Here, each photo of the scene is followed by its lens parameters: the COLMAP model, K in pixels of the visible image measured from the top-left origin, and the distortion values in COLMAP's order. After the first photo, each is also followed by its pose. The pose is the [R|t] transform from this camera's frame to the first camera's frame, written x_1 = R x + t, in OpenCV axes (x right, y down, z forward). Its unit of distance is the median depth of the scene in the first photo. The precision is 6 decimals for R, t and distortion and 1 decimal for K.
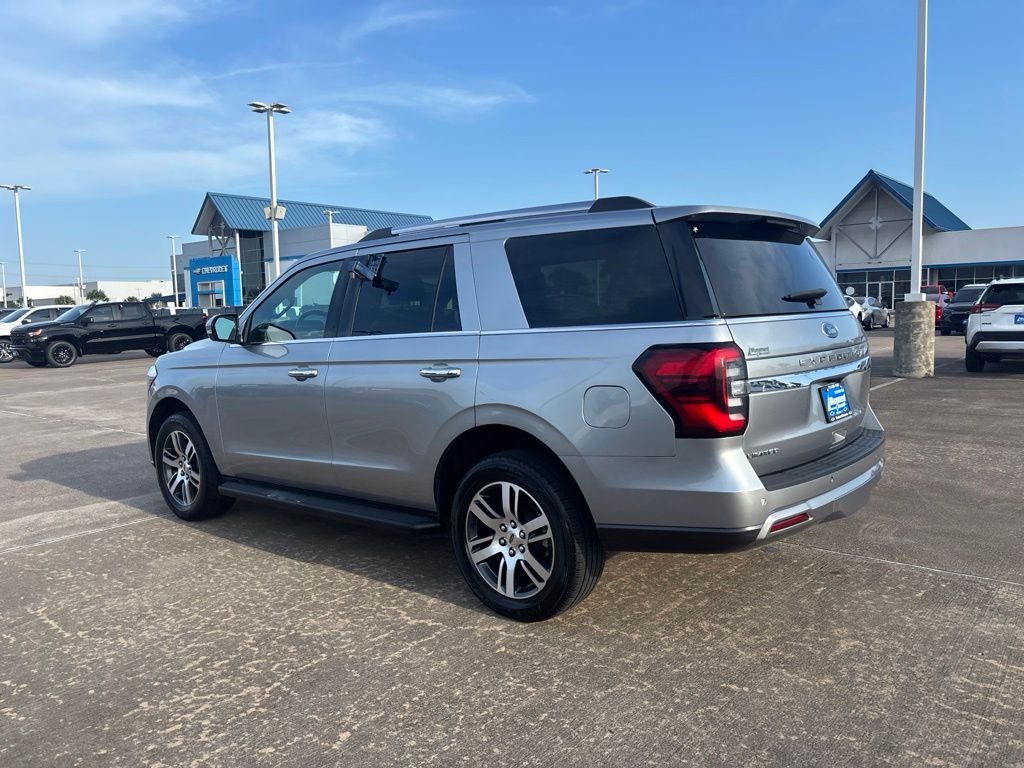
lens RADIAL K [[762.1, 0, 512.0], [0, 762.1, 384.0], [0, 0, 1]] dist [0.016913, -0.005033]
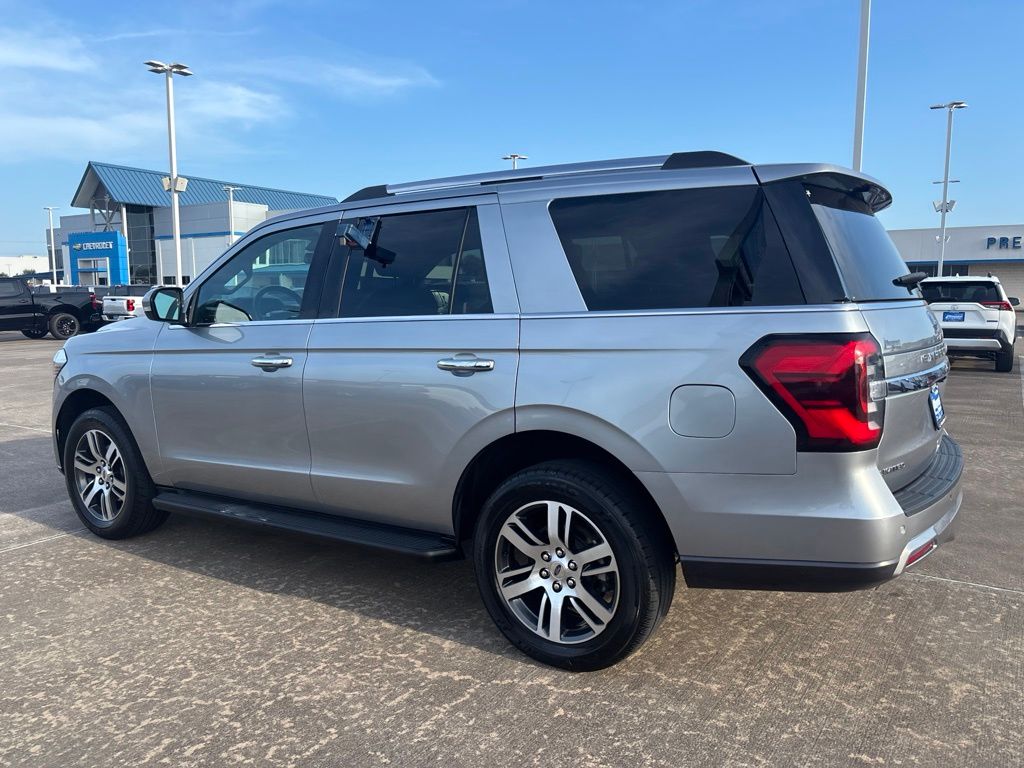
lens RADIAL K [[764.3, 0, 515.6], [0, 764.3, 392.3], [0, 0, 1]] dist [0.007996, 0.007650]
pose [[0.991580, 0.008235, 0.129231, -0.143439], [-0.011439, 0.999645, 0.024069, -0.005706], [-0.128987, -0.025345, 0.991322, 0.189951]]
